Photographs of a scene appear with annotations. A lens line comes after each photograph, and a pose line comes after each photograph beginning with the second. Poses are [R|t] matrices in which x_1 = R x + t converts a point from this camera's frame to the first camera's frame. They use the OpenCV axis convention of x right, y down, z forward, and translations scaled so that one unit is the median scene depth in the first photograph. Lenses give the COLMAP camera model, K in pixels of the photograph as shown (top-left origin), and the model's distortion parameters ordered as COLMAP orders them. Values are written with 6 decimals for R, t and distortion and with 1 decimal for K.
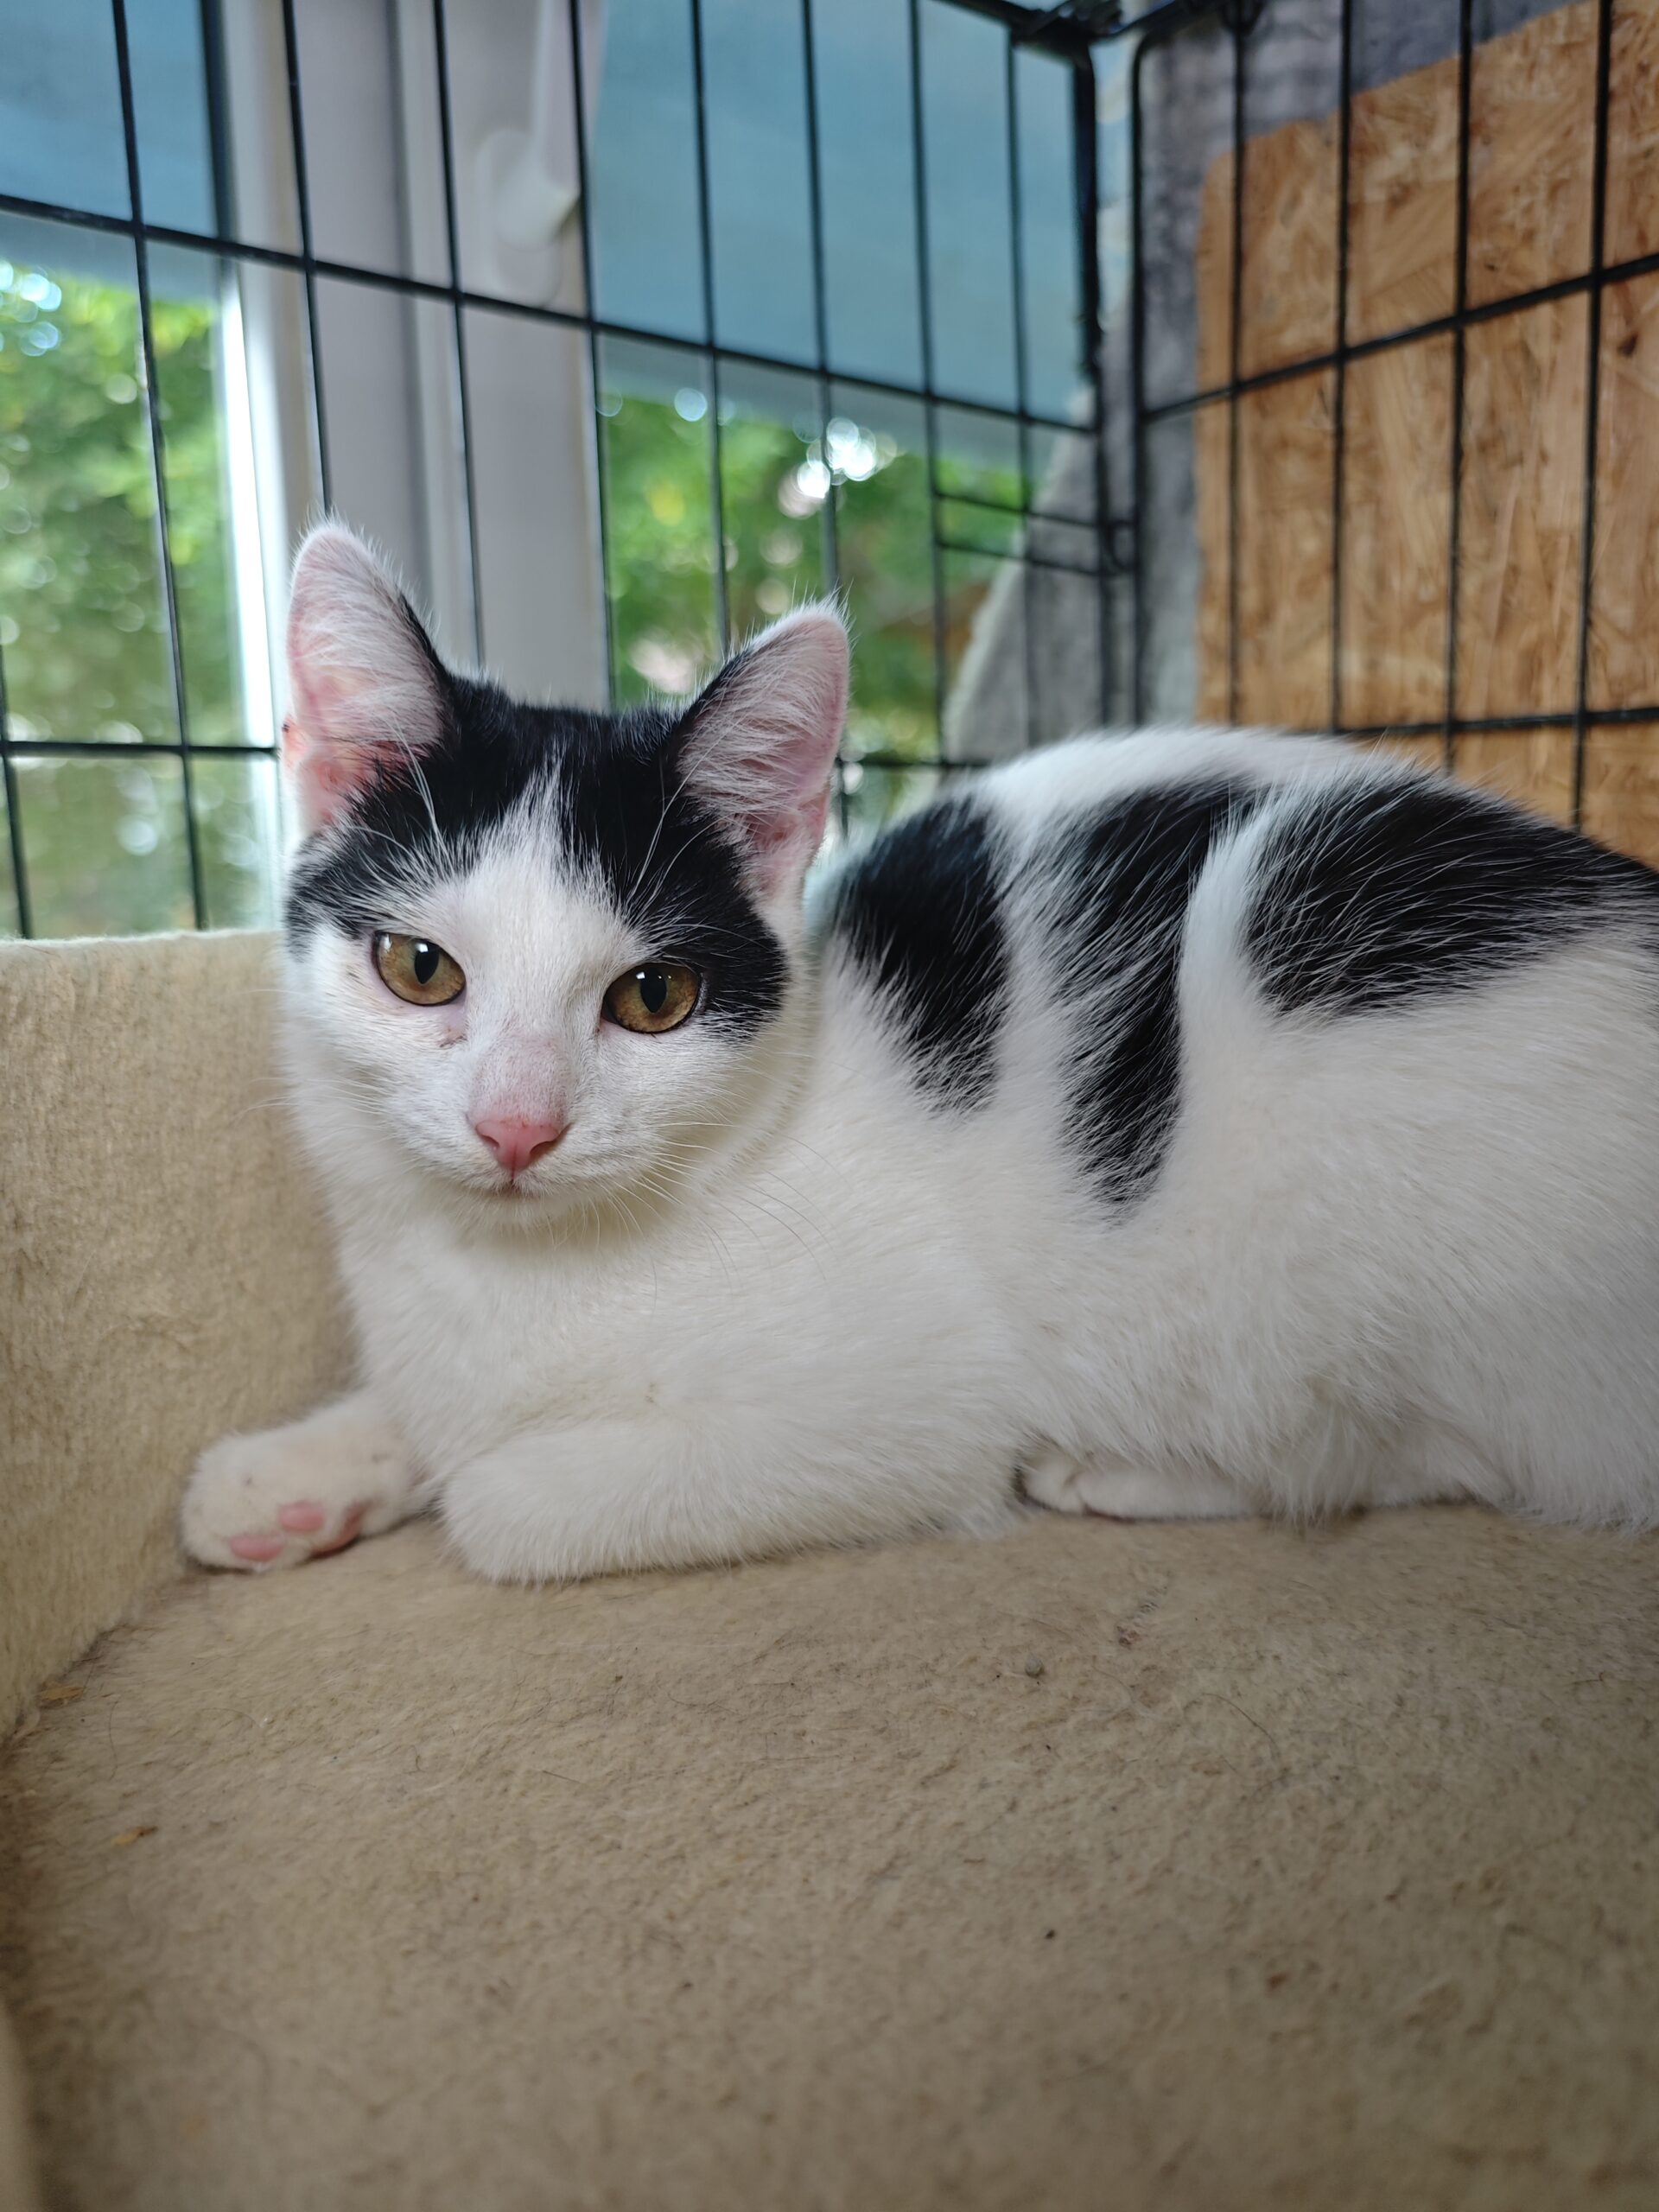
lens RADIAL K [[1571.8, 0, 836.6], [0, 1571.8, 1114.3], [0, 0, 1]] dist [-0.038164, 0.004185]
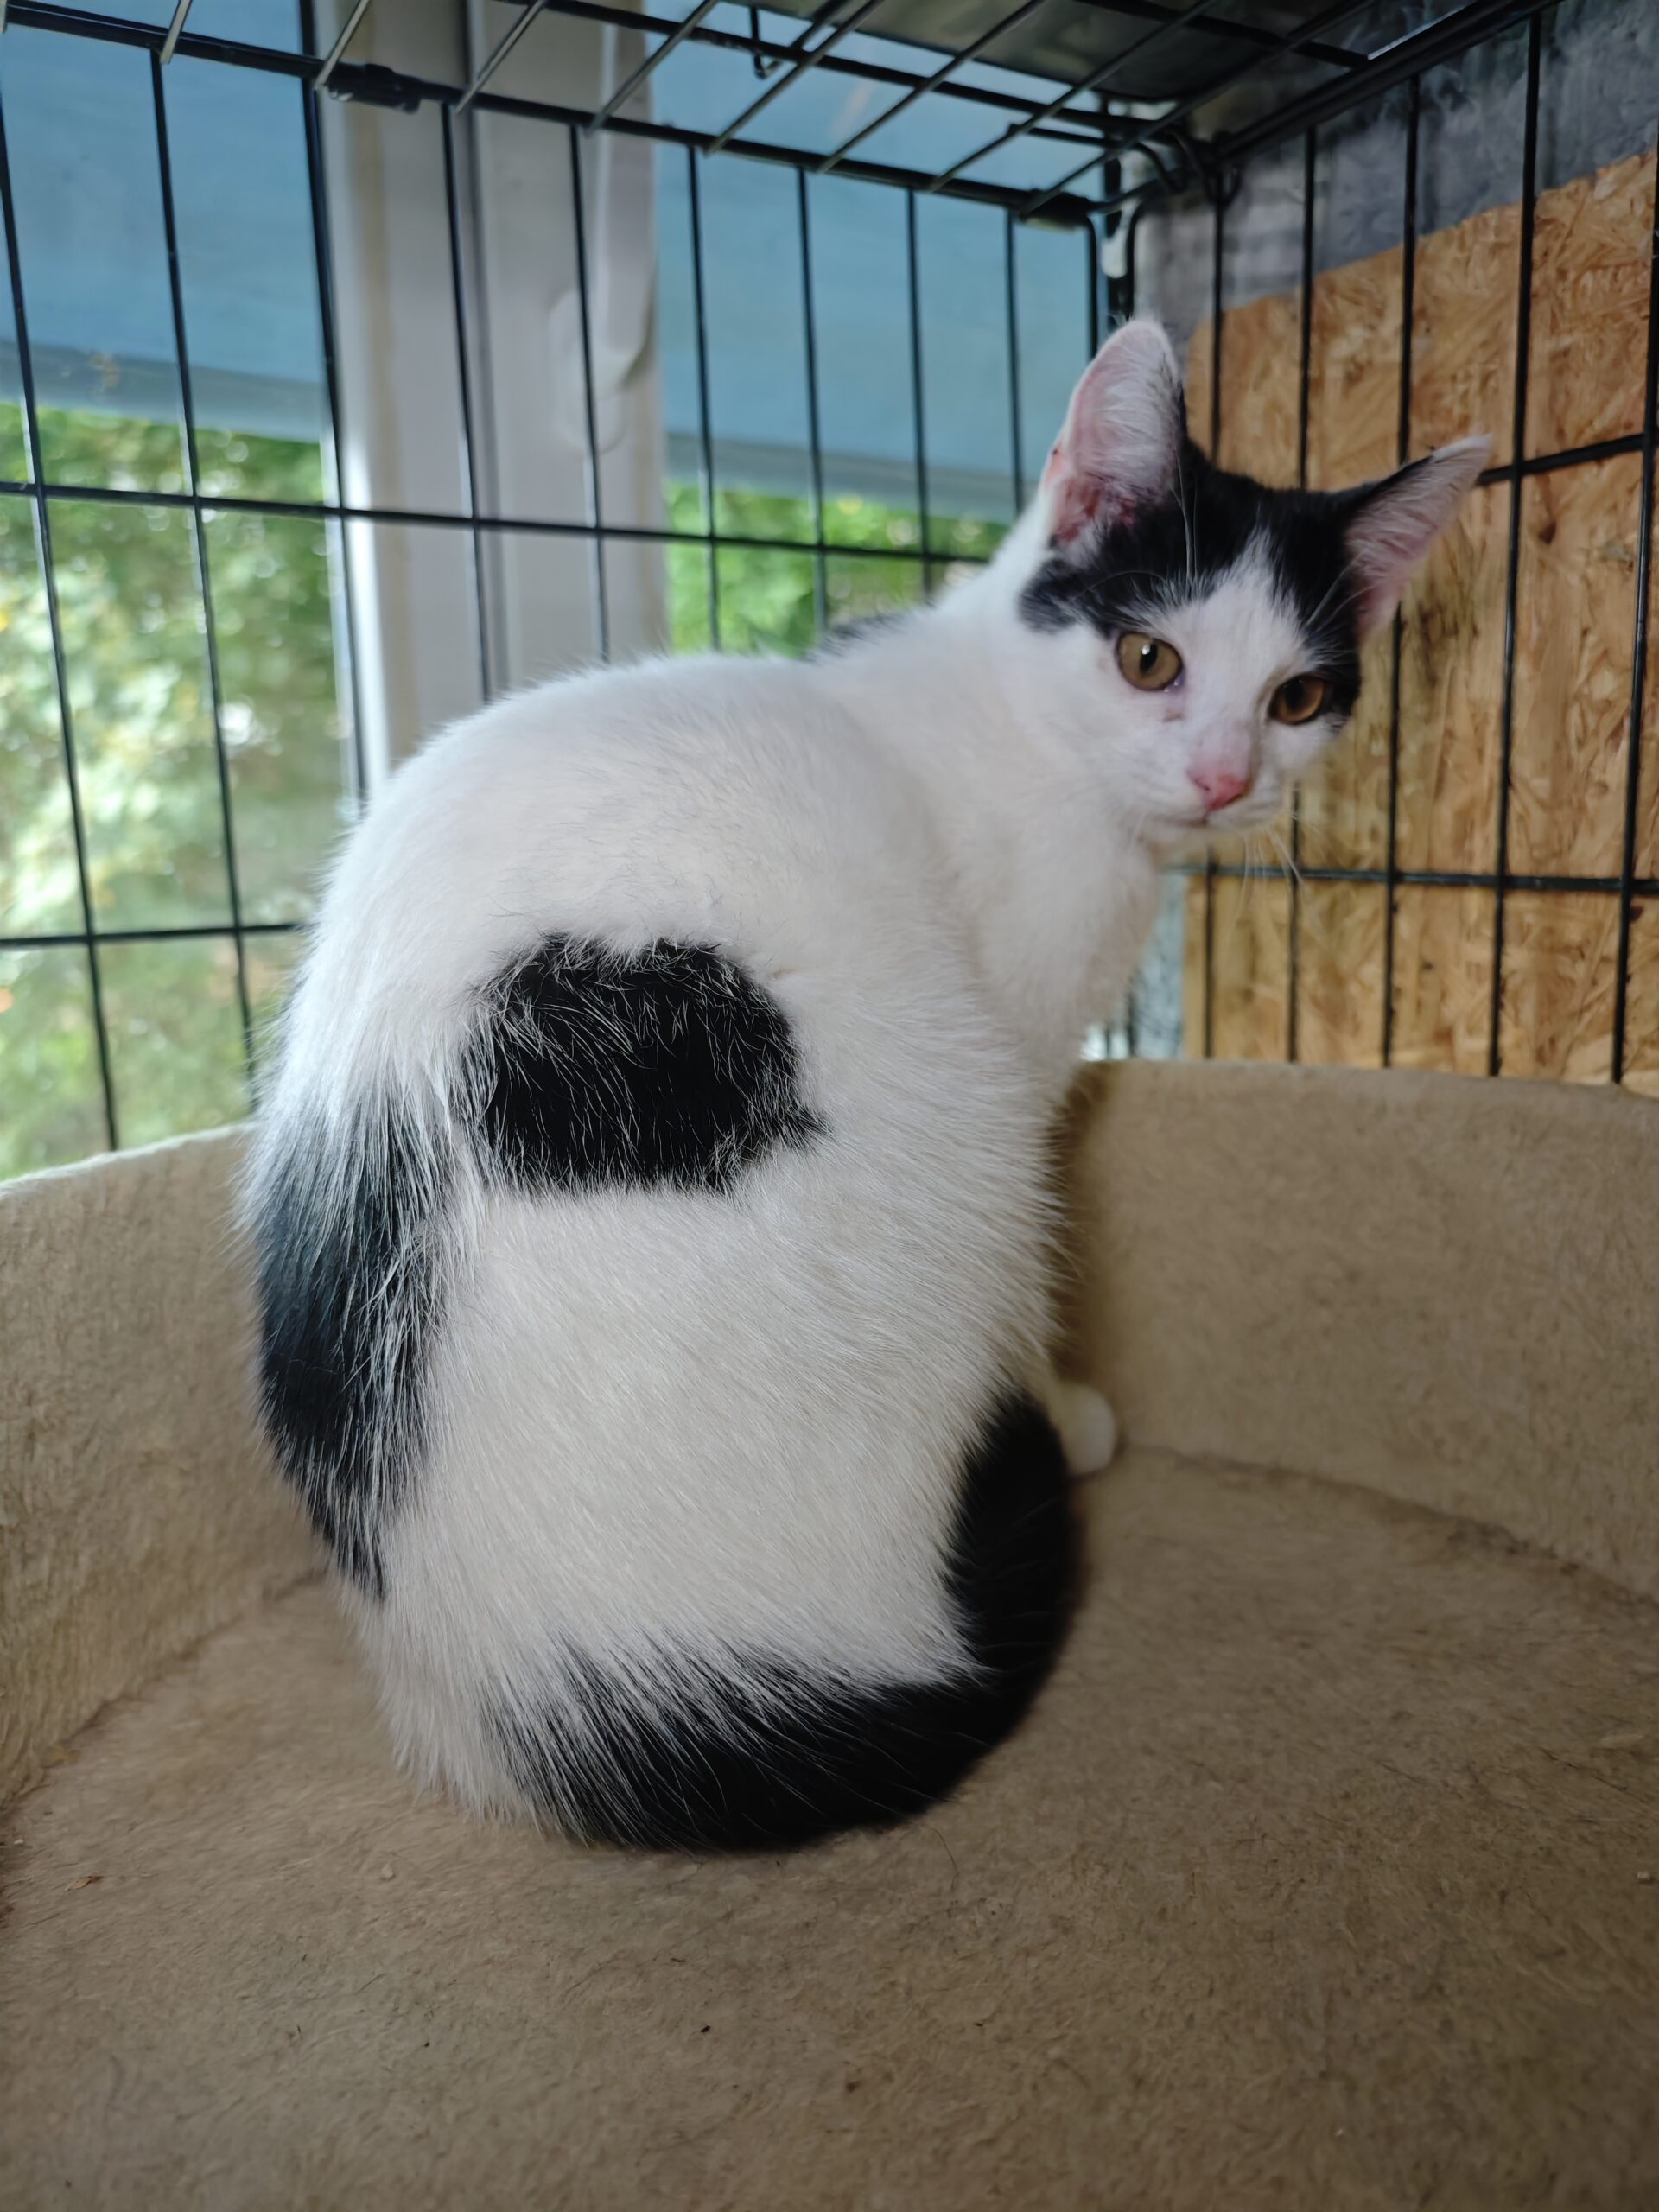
lens RADIAL K [[1565.8, 0, 850.2], [0, 1565.8, 1102.4], [0, 0, 1]] dist [-0.028580, -0.005736]
pose [[0.992630, 0.019718, -0.119566, 0.265413], [-0.017232, 0.999614, 0.021790, -0.189388], [0.119950, -0.019569, 0.992587, -0.176896]]
